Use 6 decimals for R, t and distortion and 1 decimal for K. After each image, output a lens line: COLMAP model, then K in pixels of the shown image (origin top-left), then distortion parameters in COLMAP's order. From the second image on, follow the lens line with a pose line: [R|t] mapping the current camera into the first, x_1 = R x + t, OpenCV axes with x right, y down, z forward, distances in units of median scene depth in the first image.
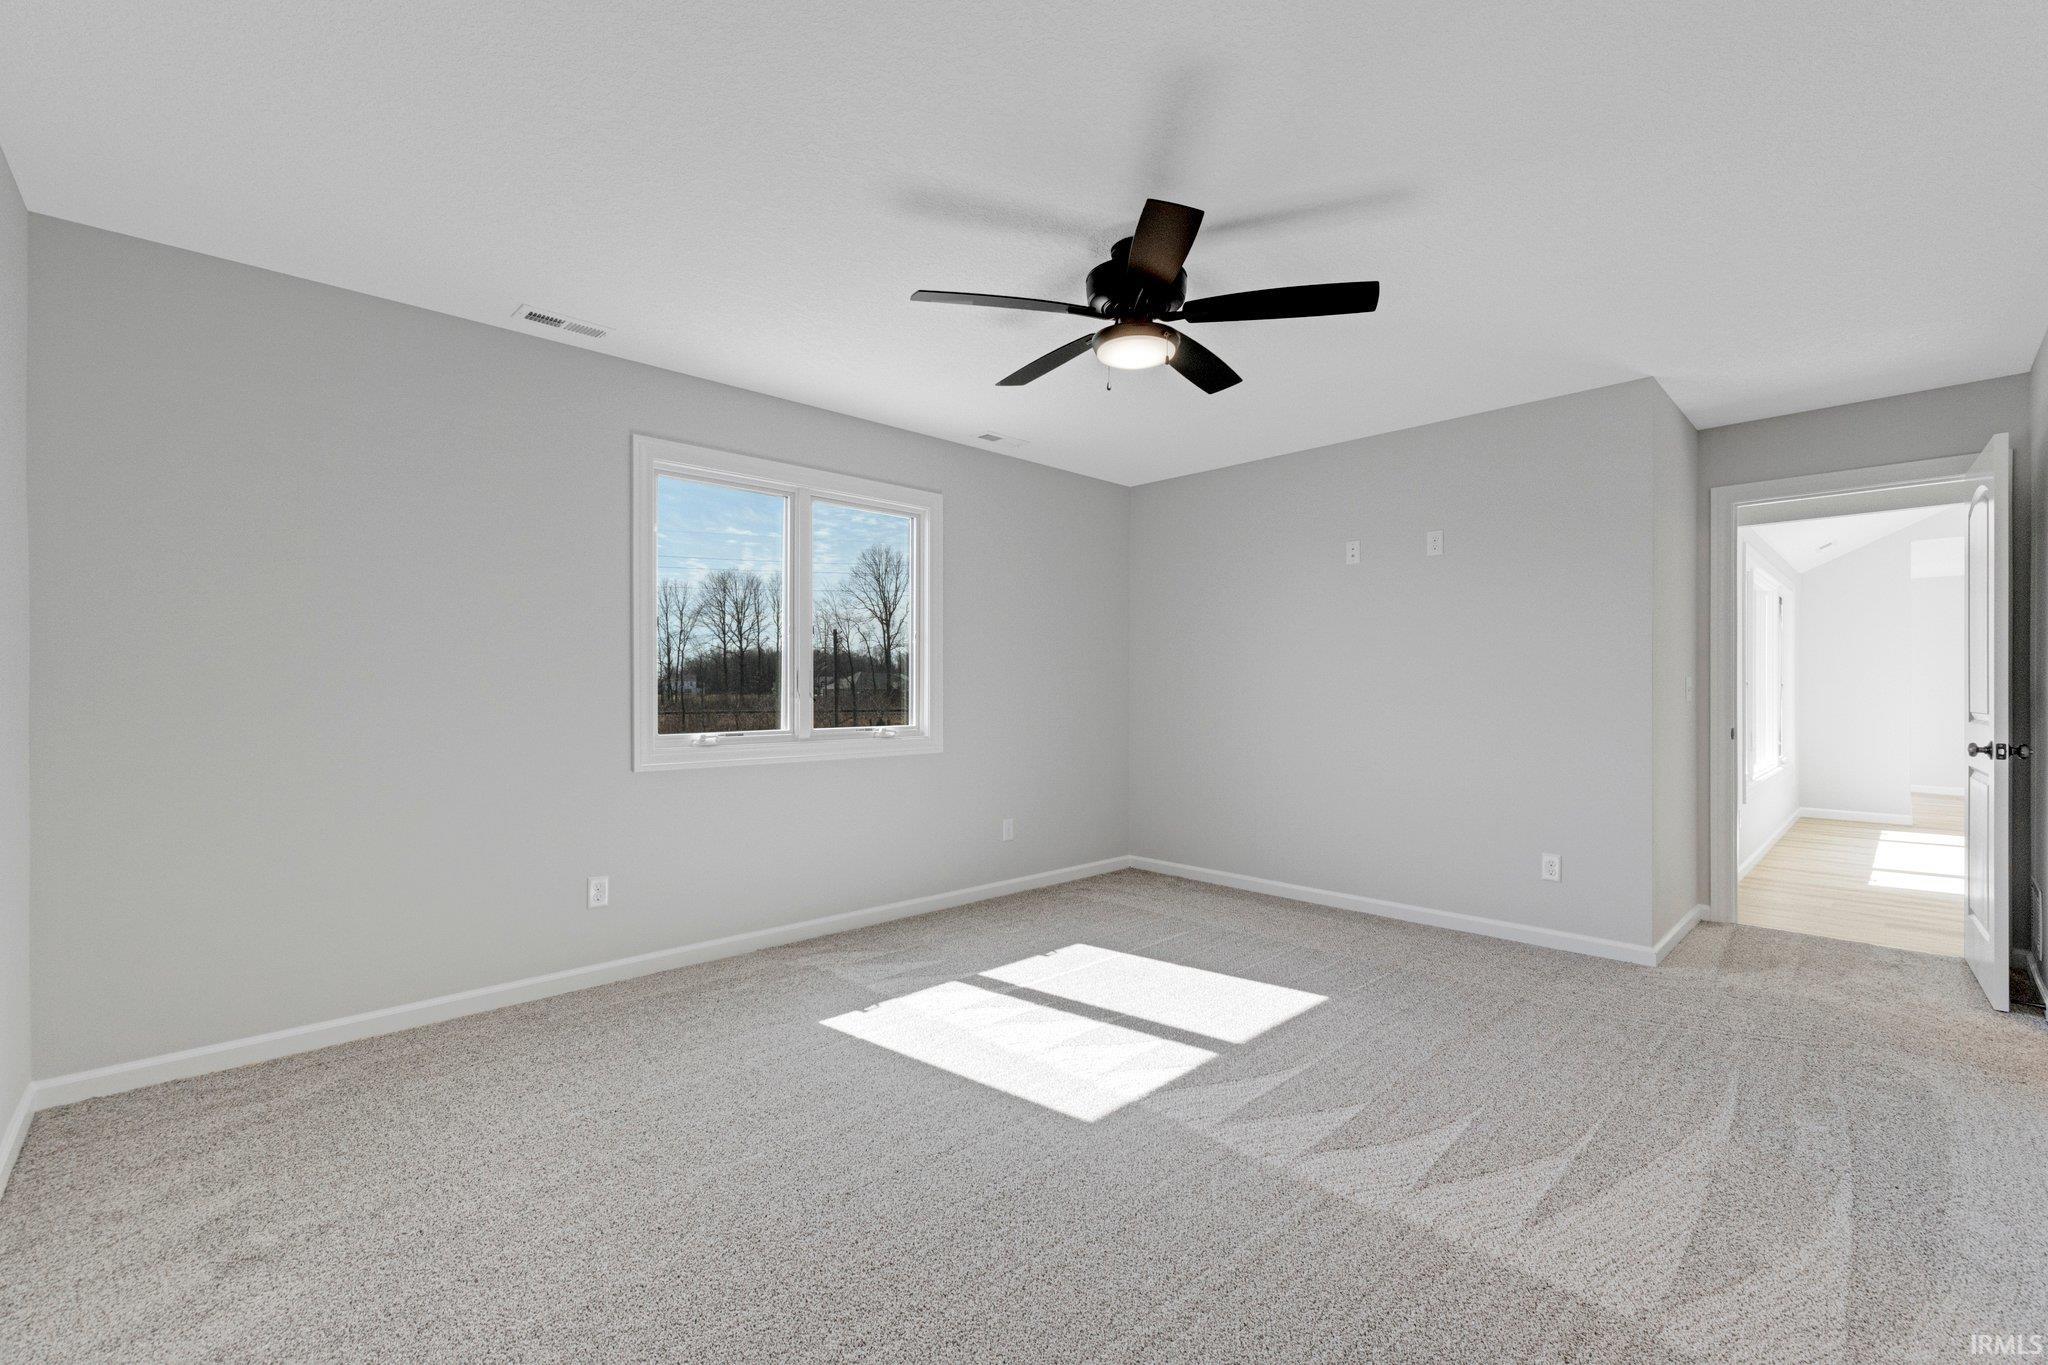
lens RADIAL K [[869.1, 0, 1021.8], [0, 869.1, 689.2], [0, 0, 1]] dist [0.015213, -0.001497]
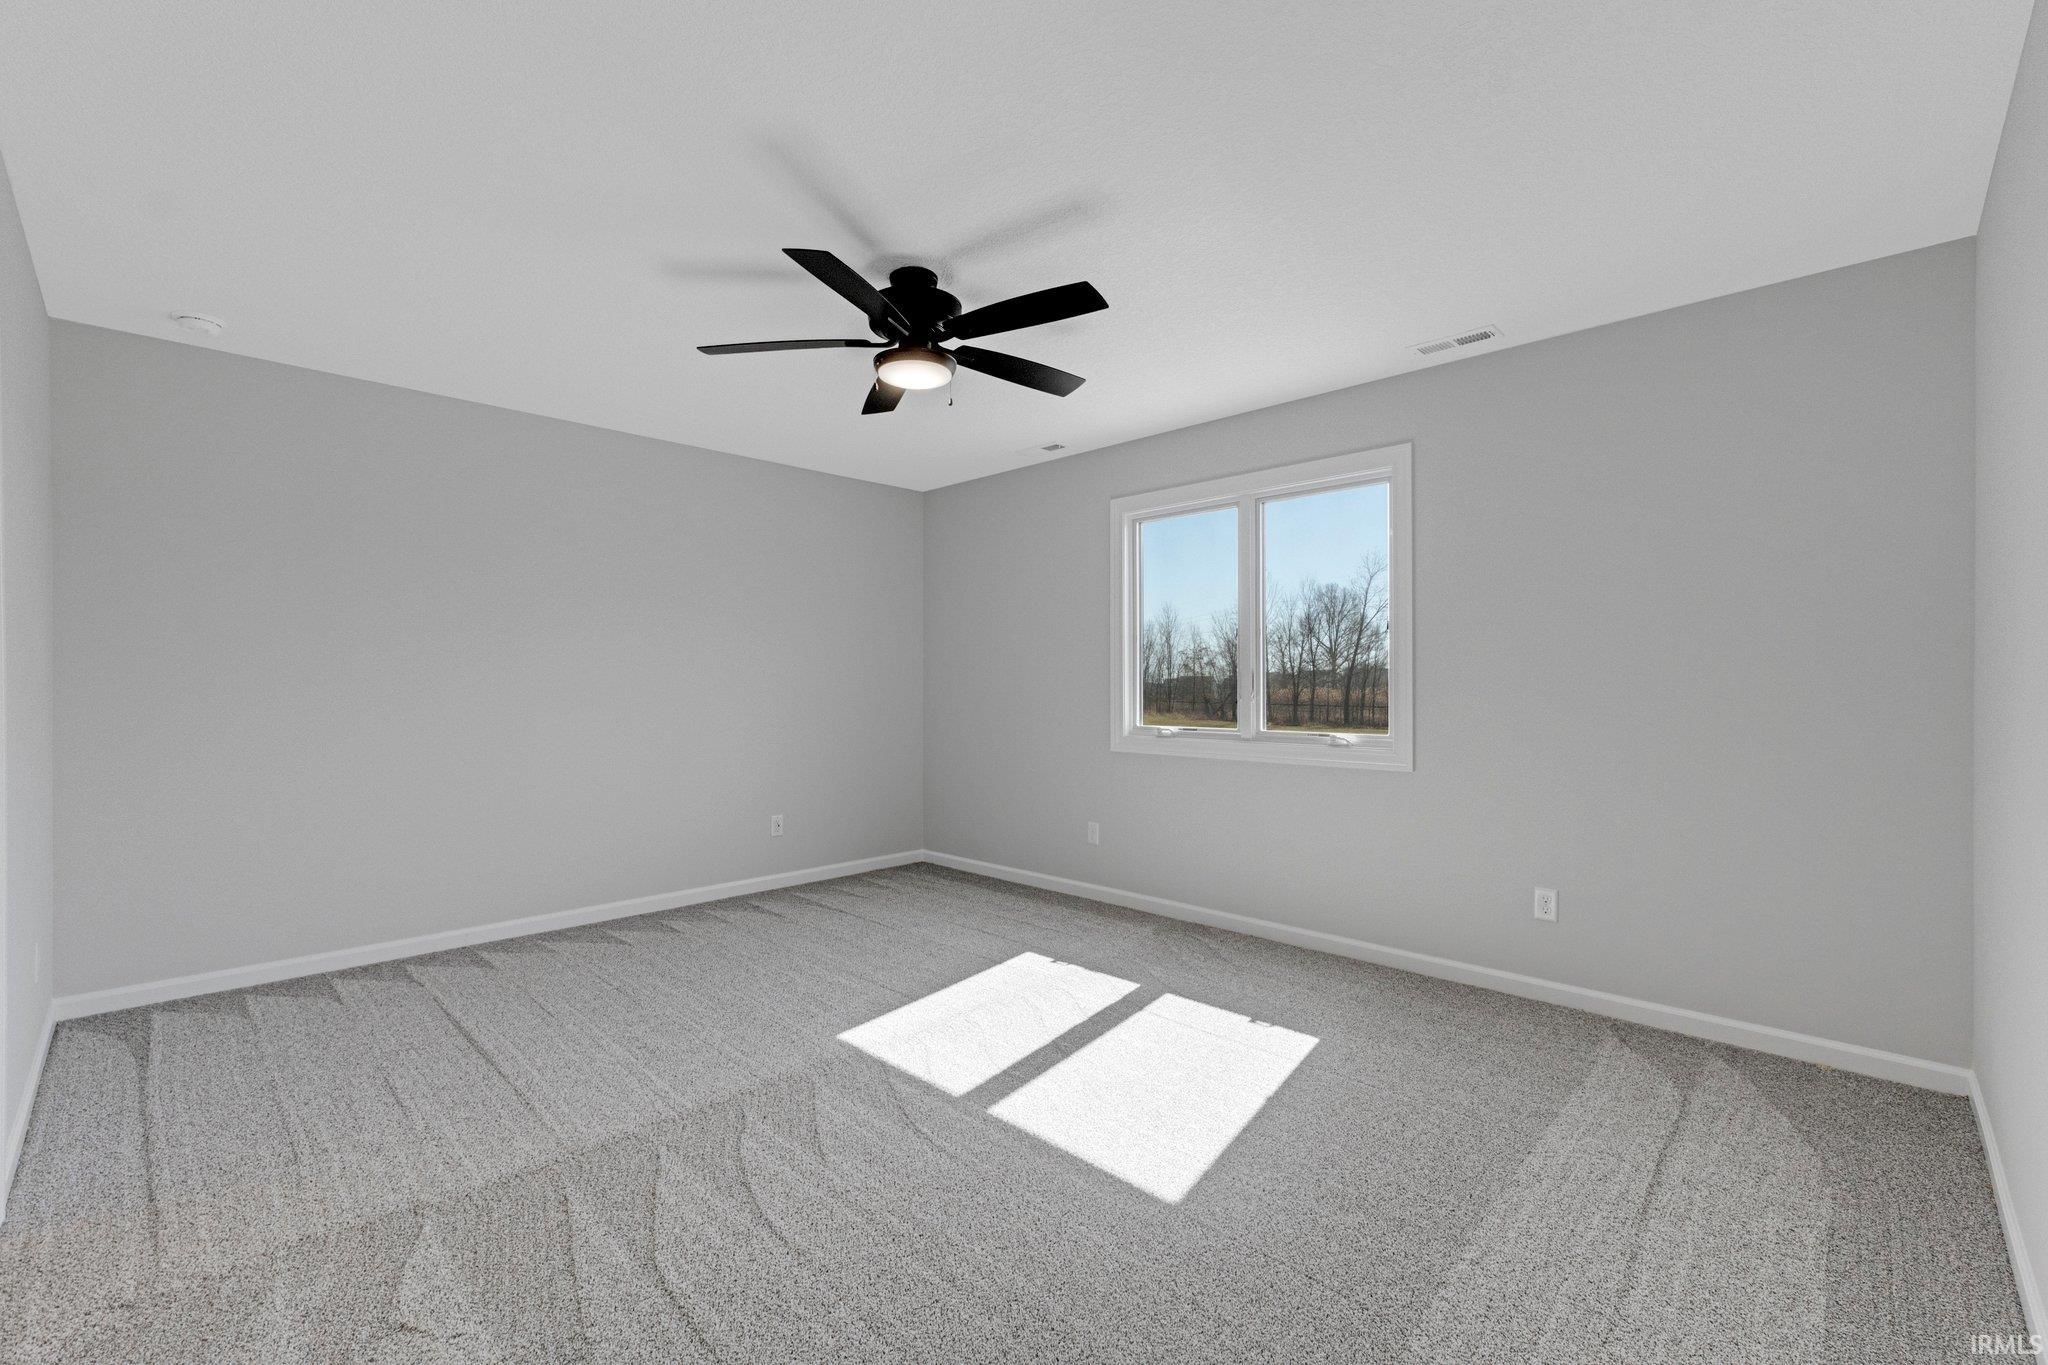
lens RADIAL K [[869.1, 0, 1028.4], [0, 869.1, 678.5], [0, 0, 1]] dist [0.015213, -0.001497]
pose [[0.033703, -0.015048, -0.999319, 0.912074], [-0.008120, 0.999850, -0.015330, 0.006365], [0.999399, 0.008631, 0.033576, 0.846078]]
